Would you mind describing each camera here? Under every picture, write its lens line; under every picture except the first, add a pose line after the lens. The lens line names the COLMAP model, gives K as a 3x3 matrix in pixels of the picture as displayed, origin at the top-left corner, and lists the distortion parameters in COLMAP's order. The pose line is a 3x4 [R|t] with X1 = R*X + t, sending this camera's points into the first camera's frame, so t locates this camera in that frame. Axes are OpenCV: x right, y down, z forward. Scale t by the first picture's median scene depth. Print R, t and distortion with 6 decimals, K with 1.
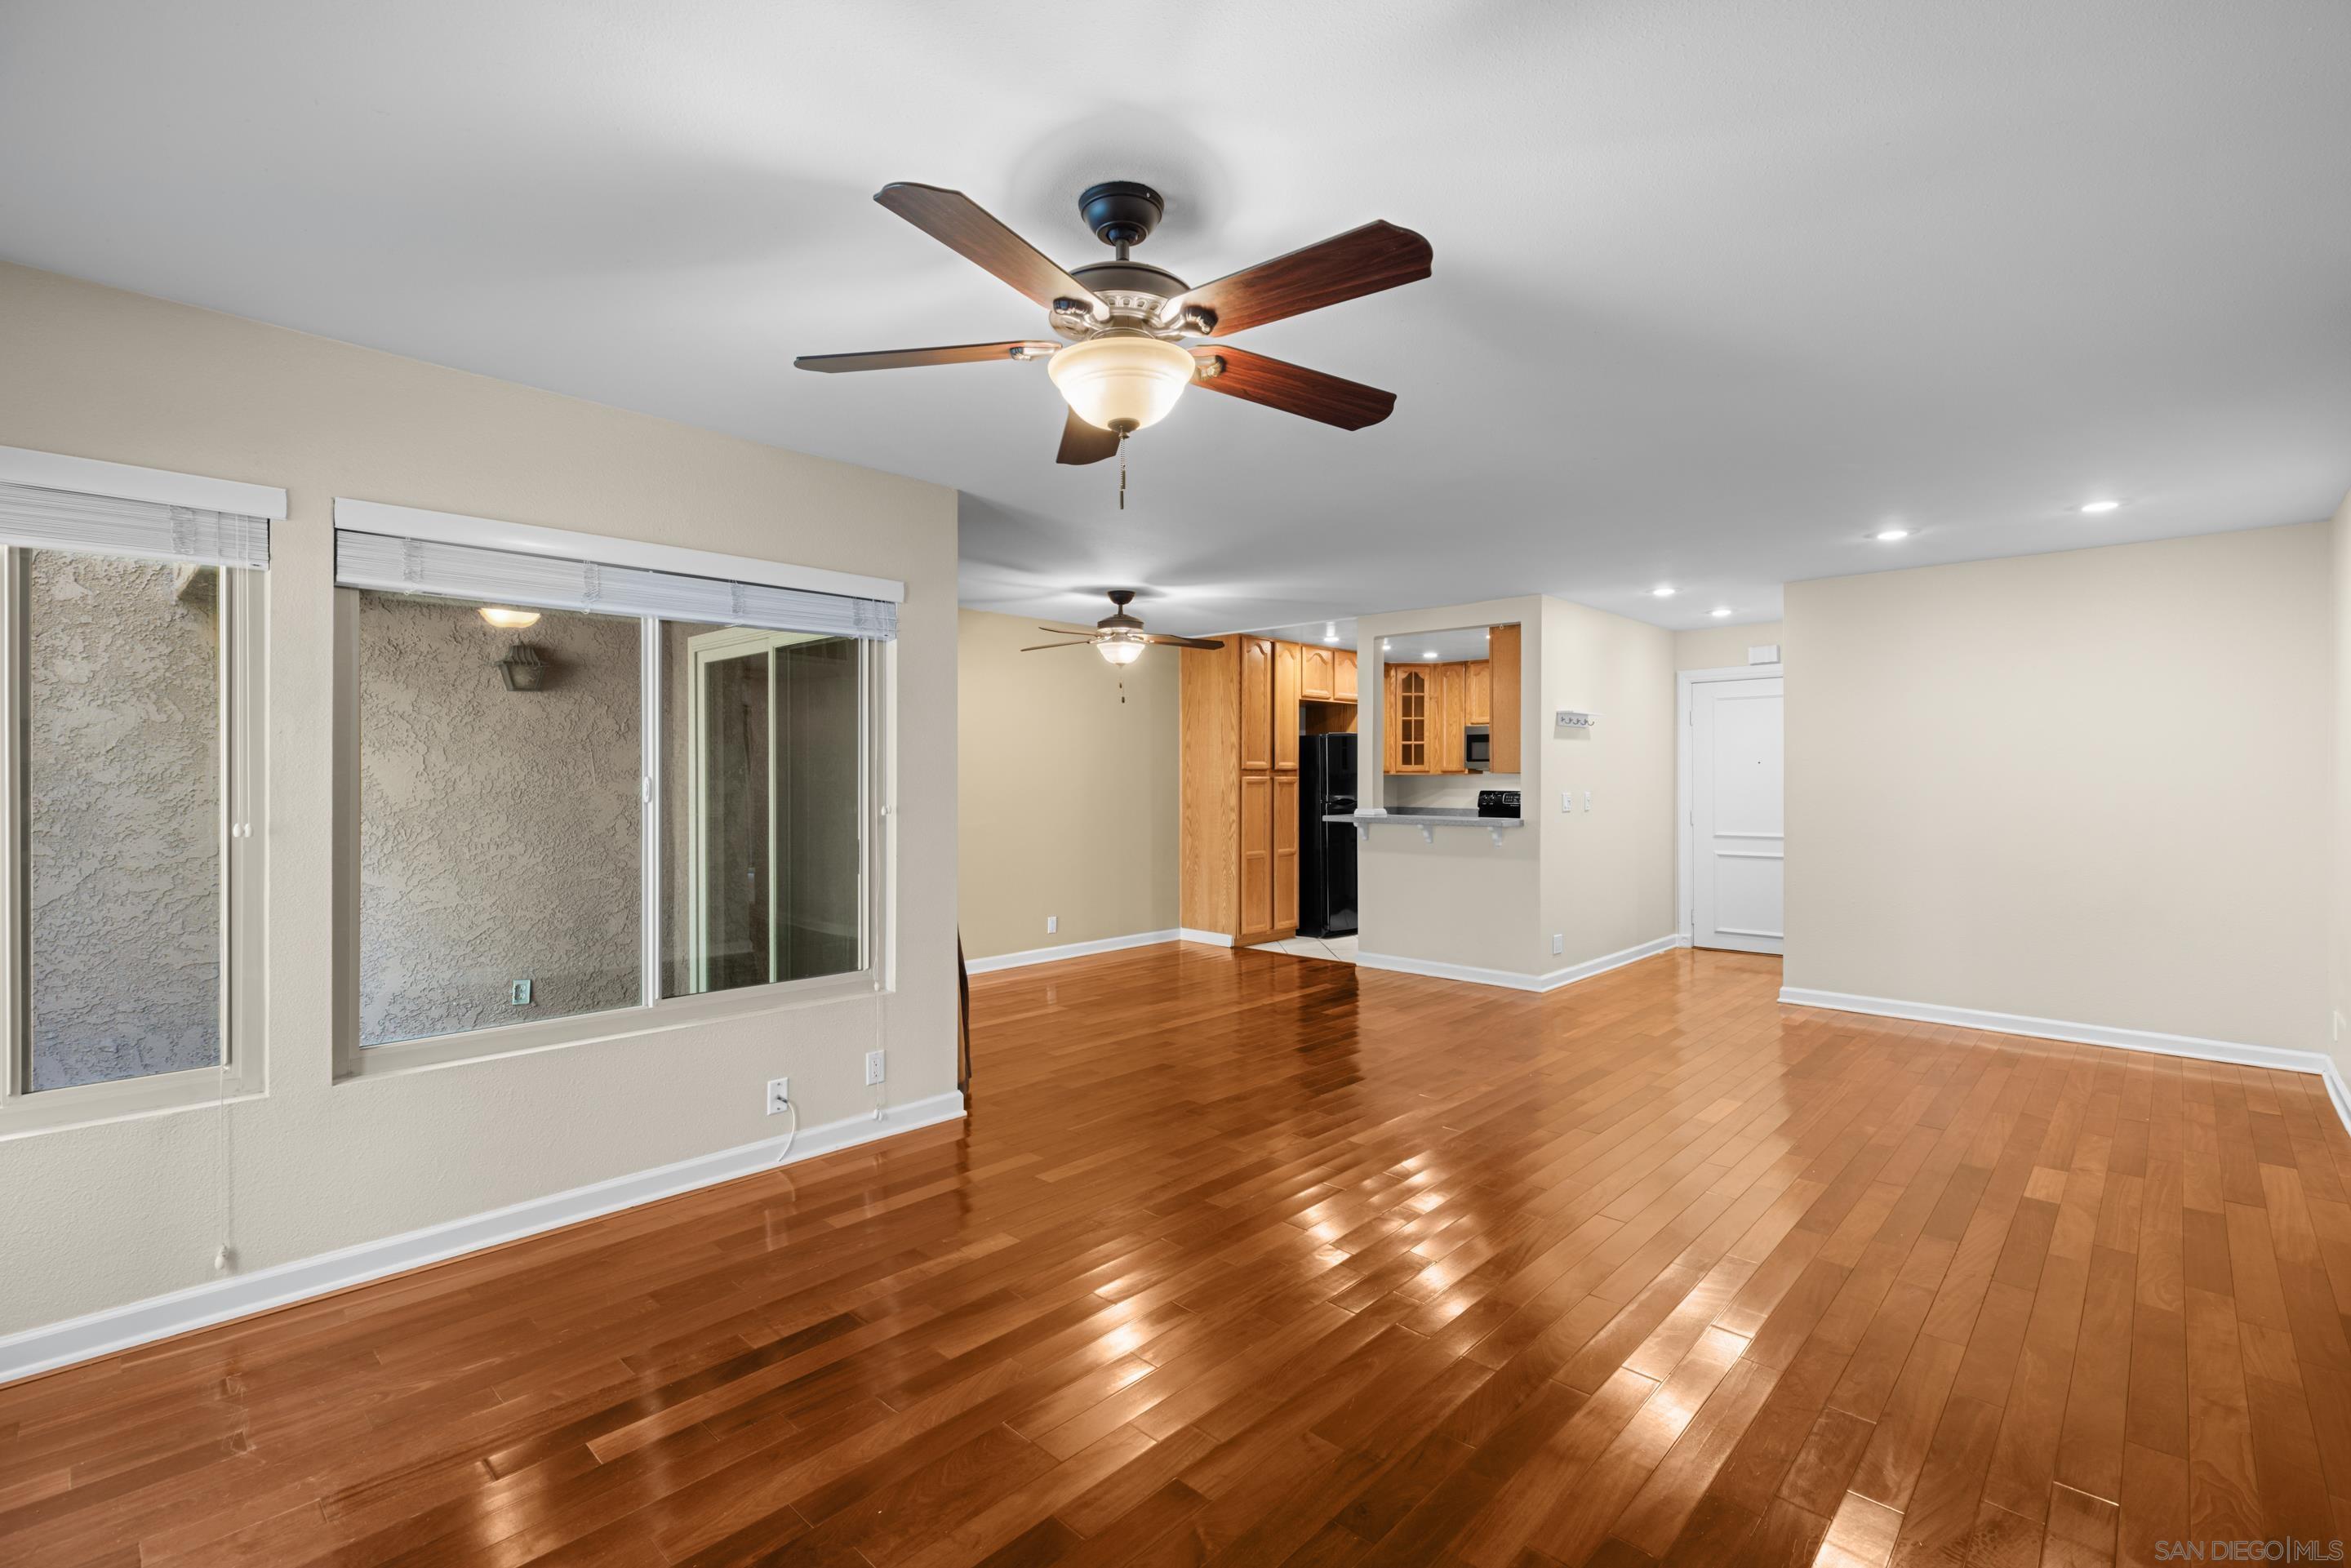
lens RADIAL K [[1049.4, 0, 1175.5], [0, 1049.4, 784.0], [0, 0, 1]] dist [0.001942, 0.000320]
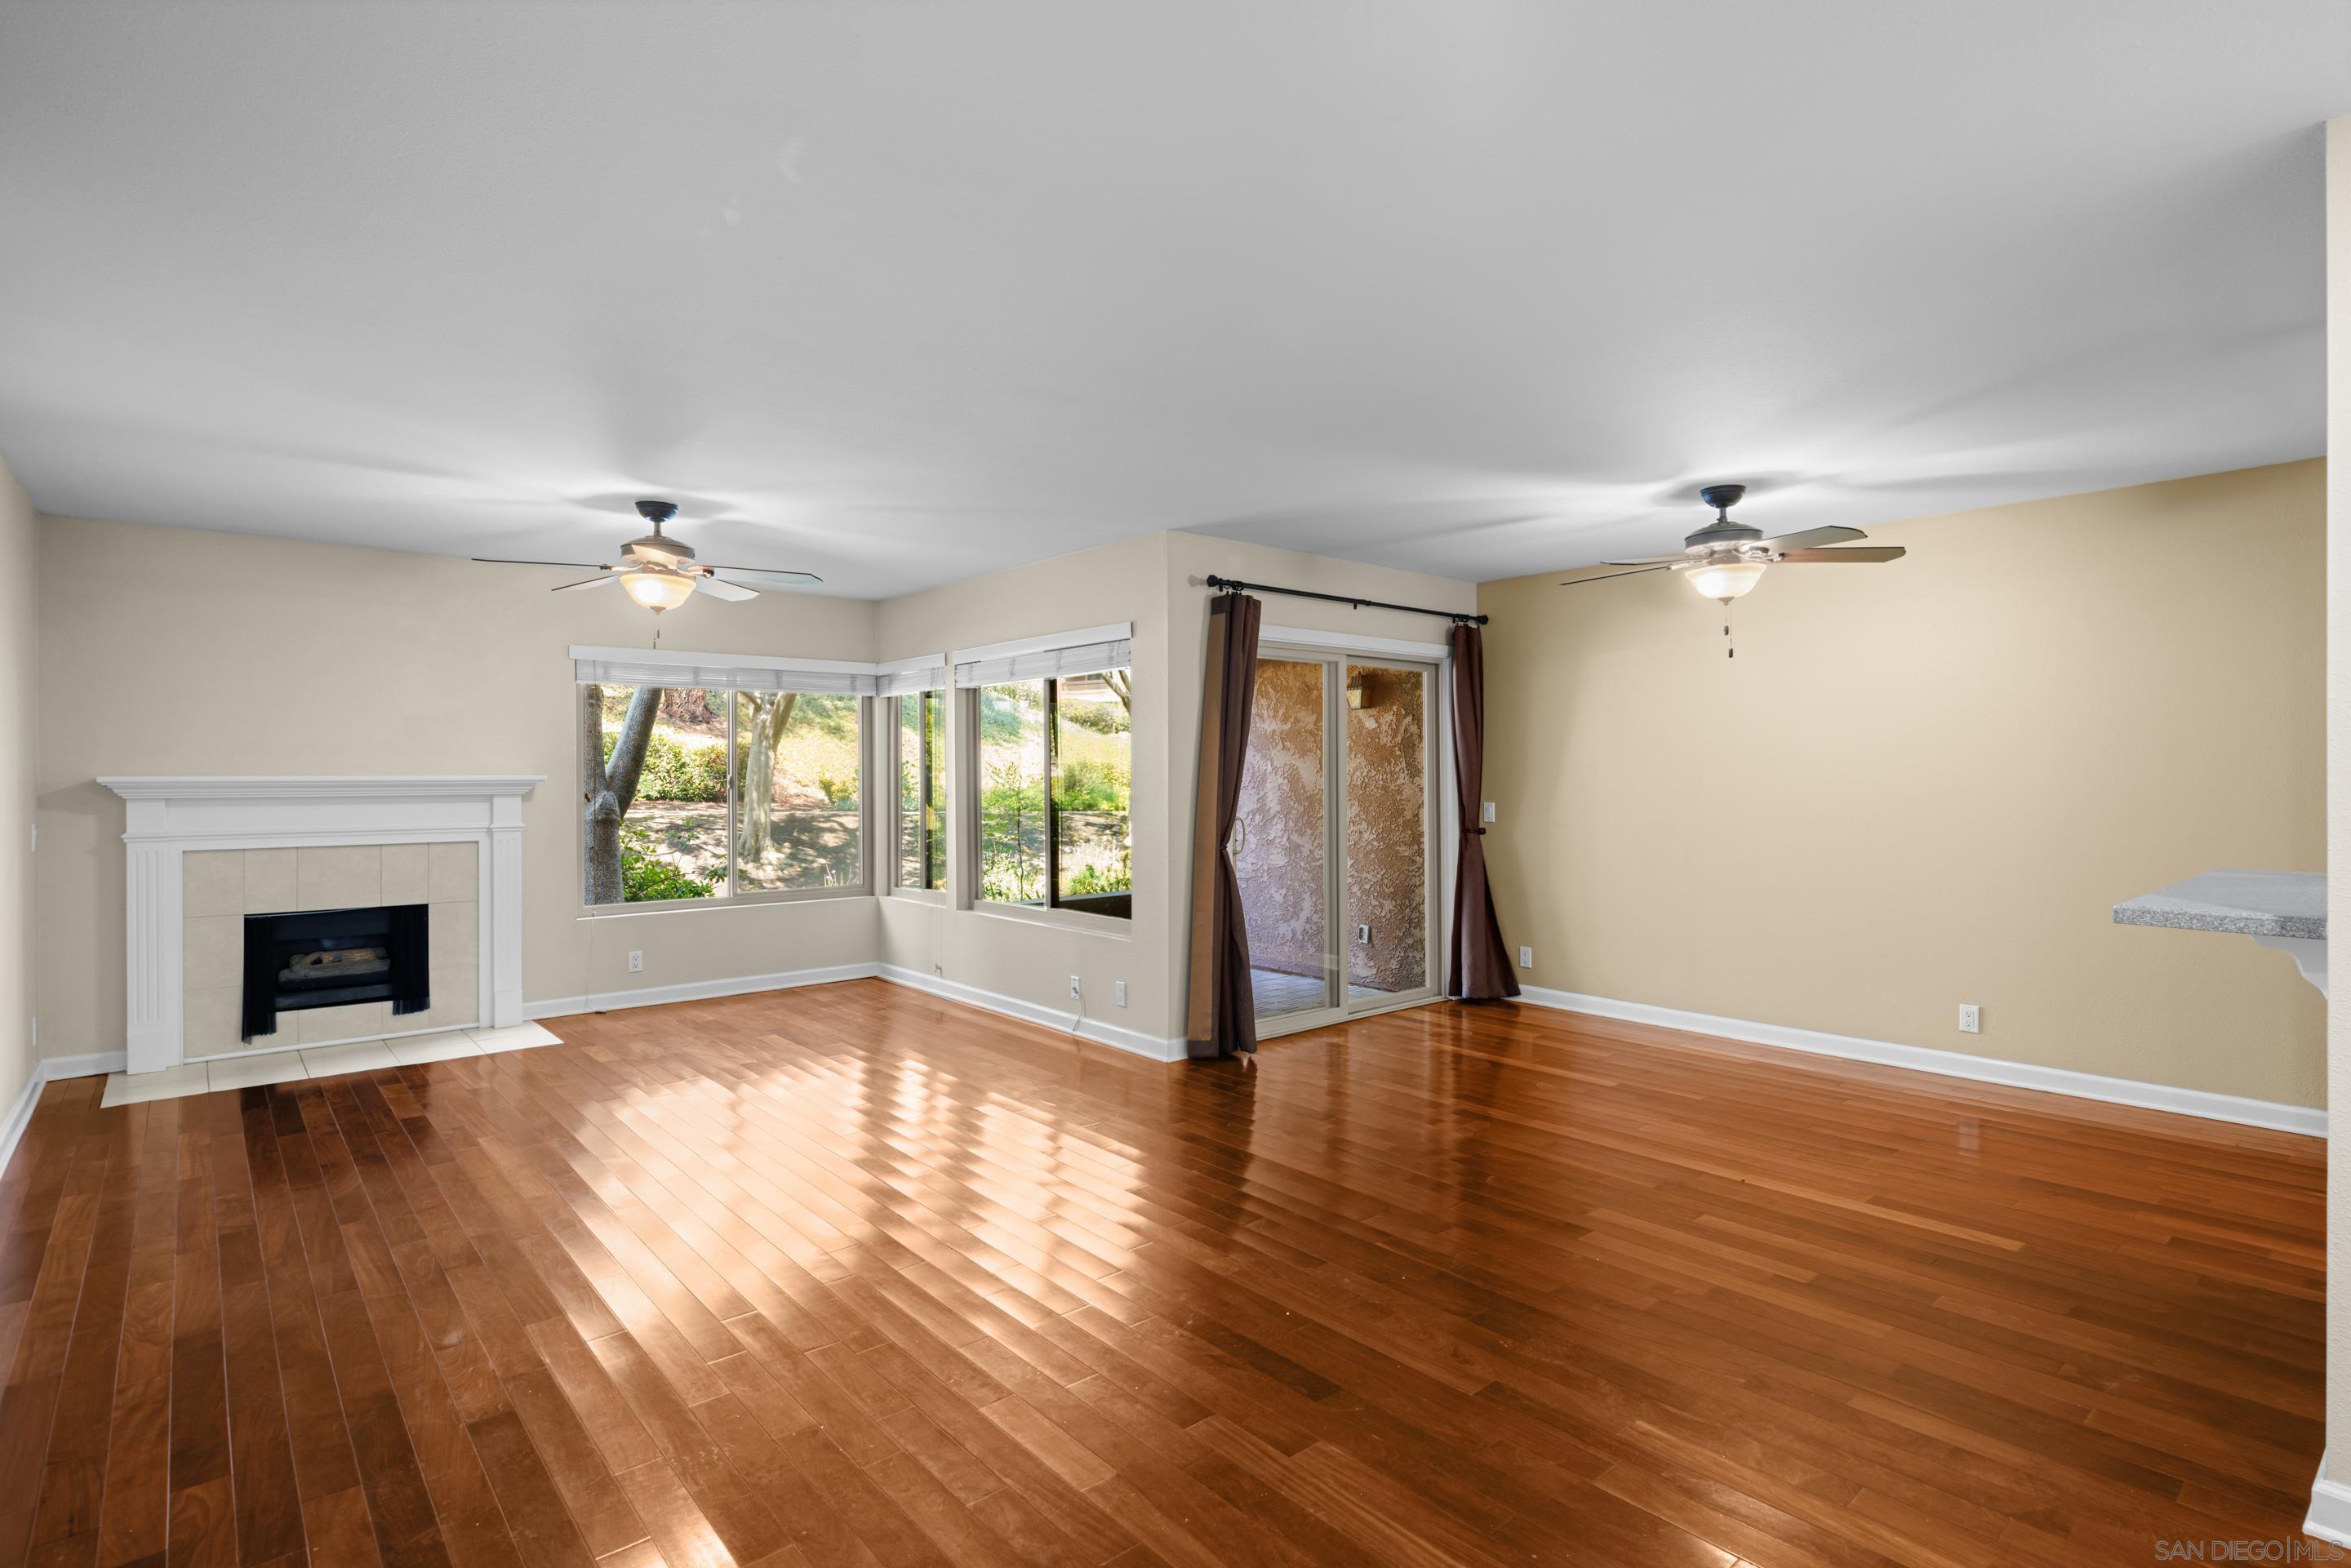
lens RADIAL K [[1210.0, 0, 1260.9], [0, 1210.0, 780.0], [0, 0, 1]] dist [-0.000232, -0.000075]
pose [[-0.088305, 0.005219, -0.996080, 0.895542], [-0.002344, 0.999982, 0.005447, -0.006193], [0.996091, 0.002816, -0.088291, 0.968677]]
